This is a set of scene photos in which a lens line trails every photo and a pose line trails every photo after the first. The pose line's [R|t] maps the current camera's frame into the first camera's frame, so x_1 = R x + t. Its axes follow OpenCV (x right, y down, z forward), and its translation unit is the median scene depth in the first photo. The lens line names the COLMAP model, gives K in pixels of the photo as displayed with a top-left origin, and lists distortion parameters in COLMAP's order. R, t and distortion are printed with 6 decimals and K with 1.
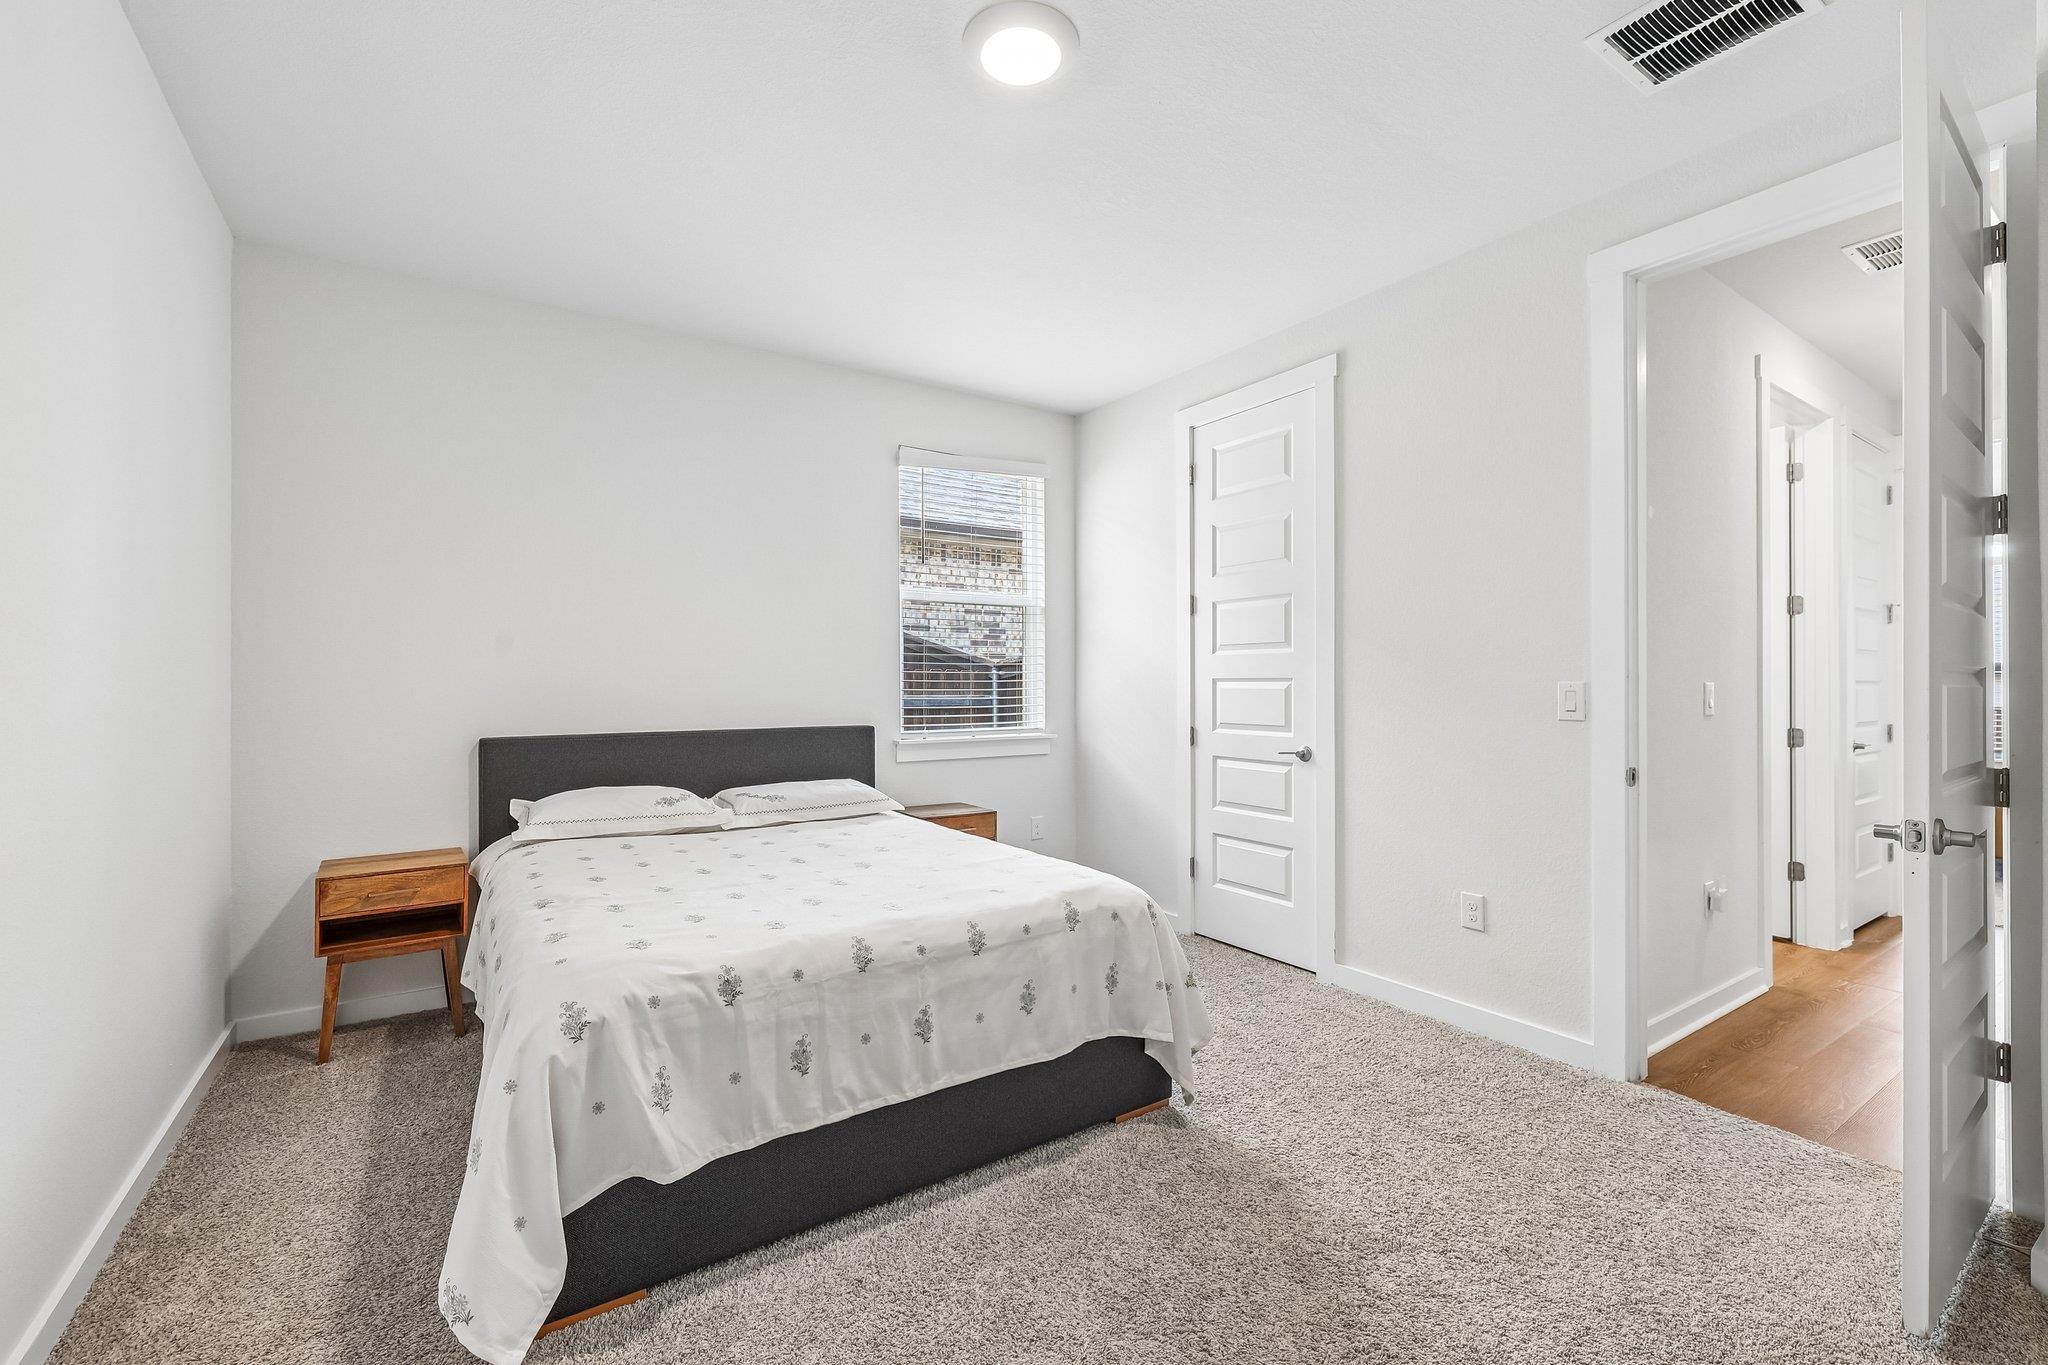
lens RADIAL K [[866.2, 0, 1020.8], [0, 866.2, 682.6], [0, 0, 1]] dist [-0.001874, 0.000520]
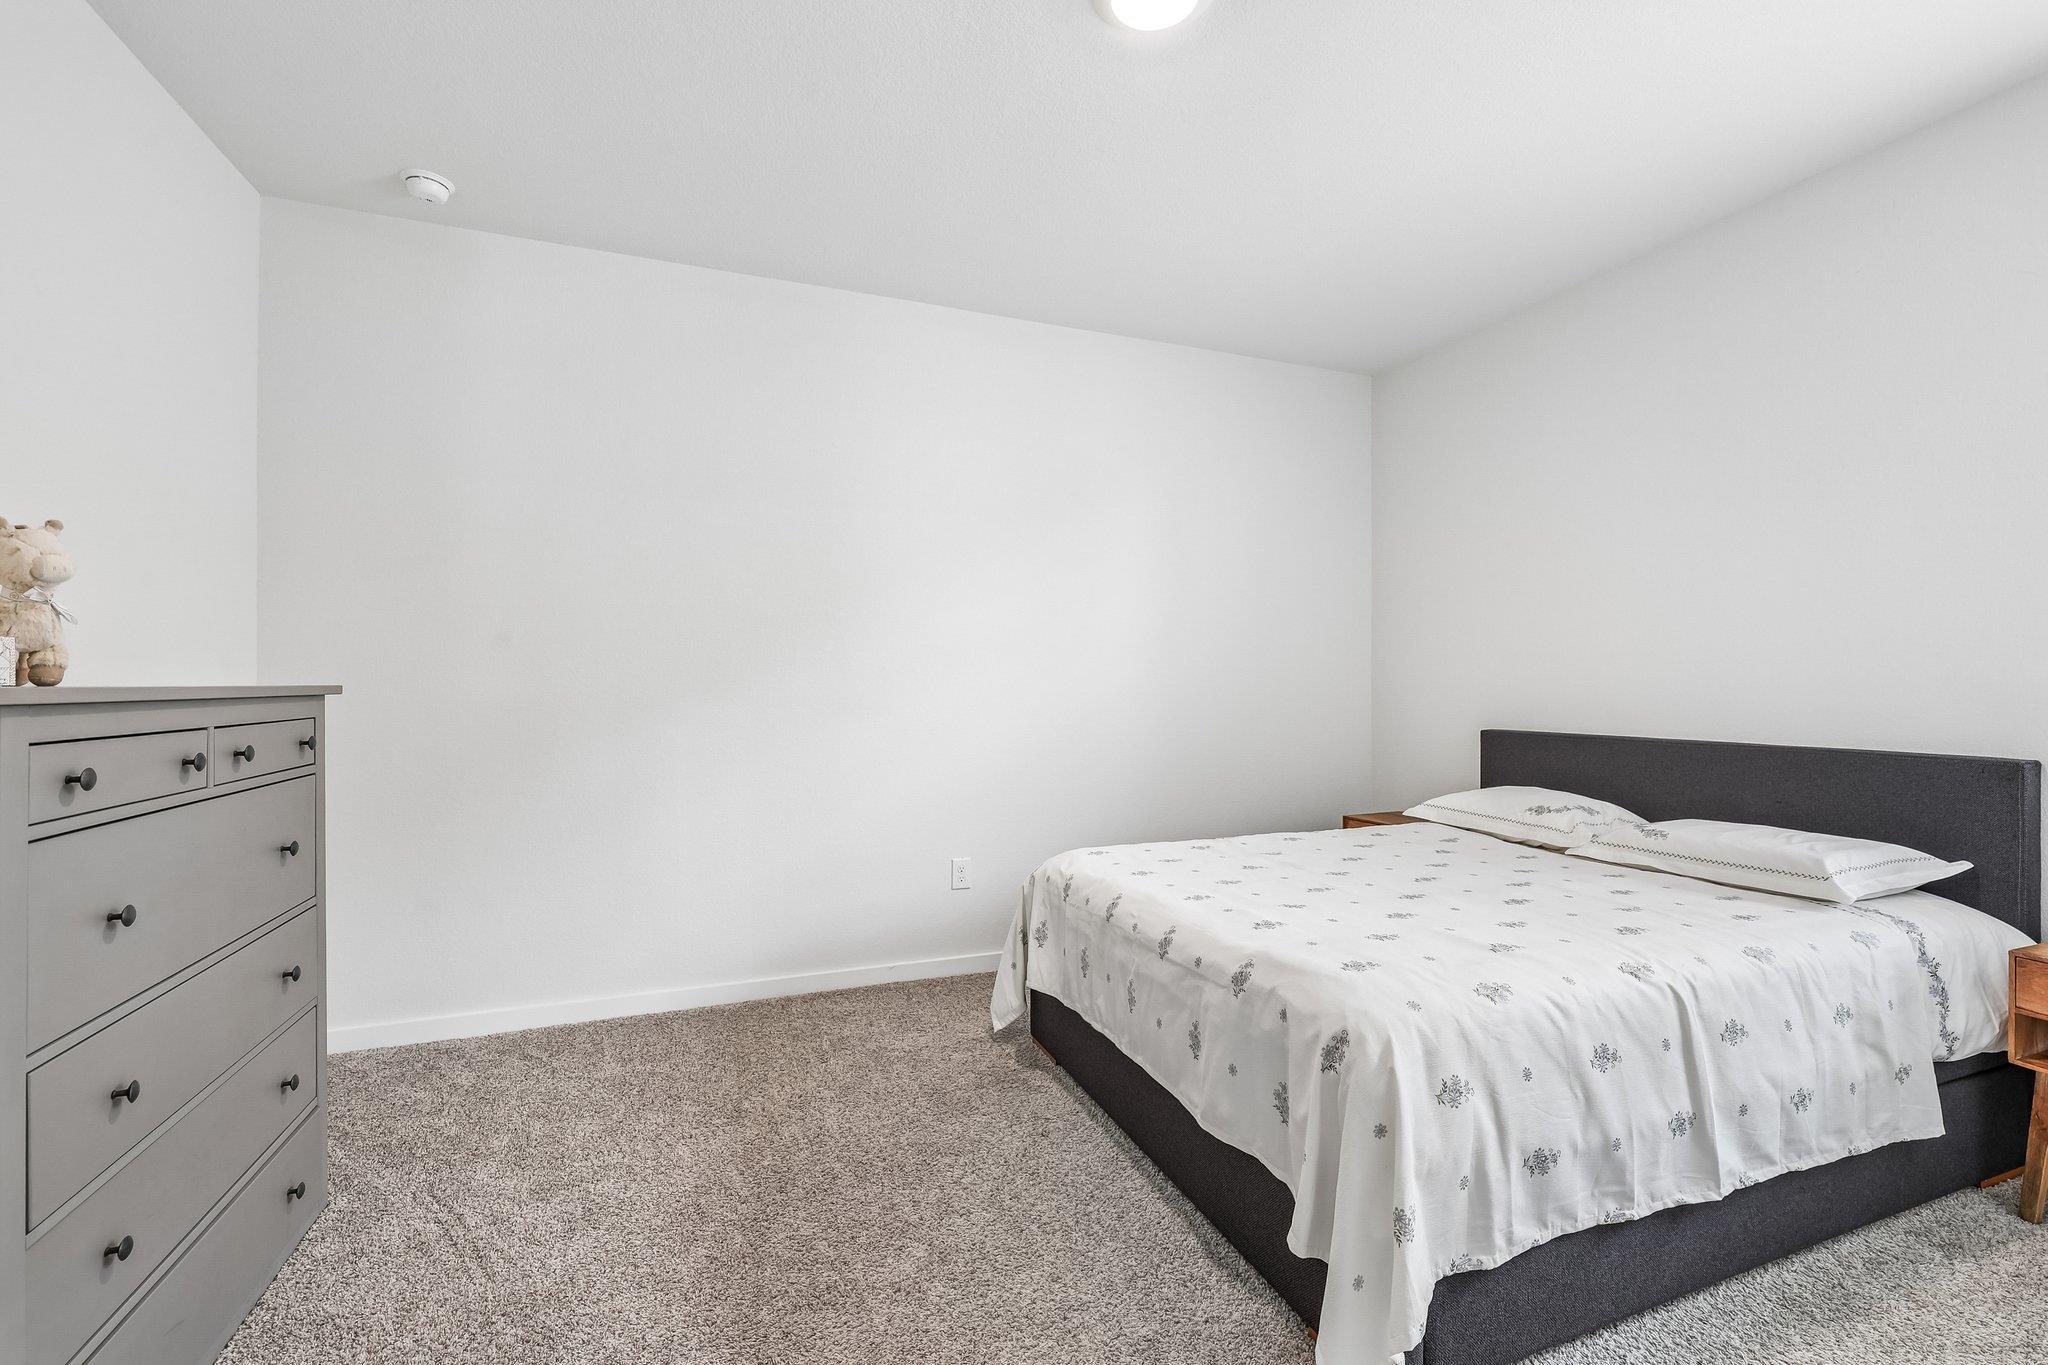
lens RADIAL K [[866.2, 0, 1021.2], [0, 866.2, 682.1], [0, 0, 1]] dist [-0.001874, 0.000520]
pose [[-0.234593, -0.001020, -0.972093, 0.893503], [0.005787, 0.999980, -0.002446, 0.004407], [0.972076, -0.006199, -0.234582, 1.031502]]
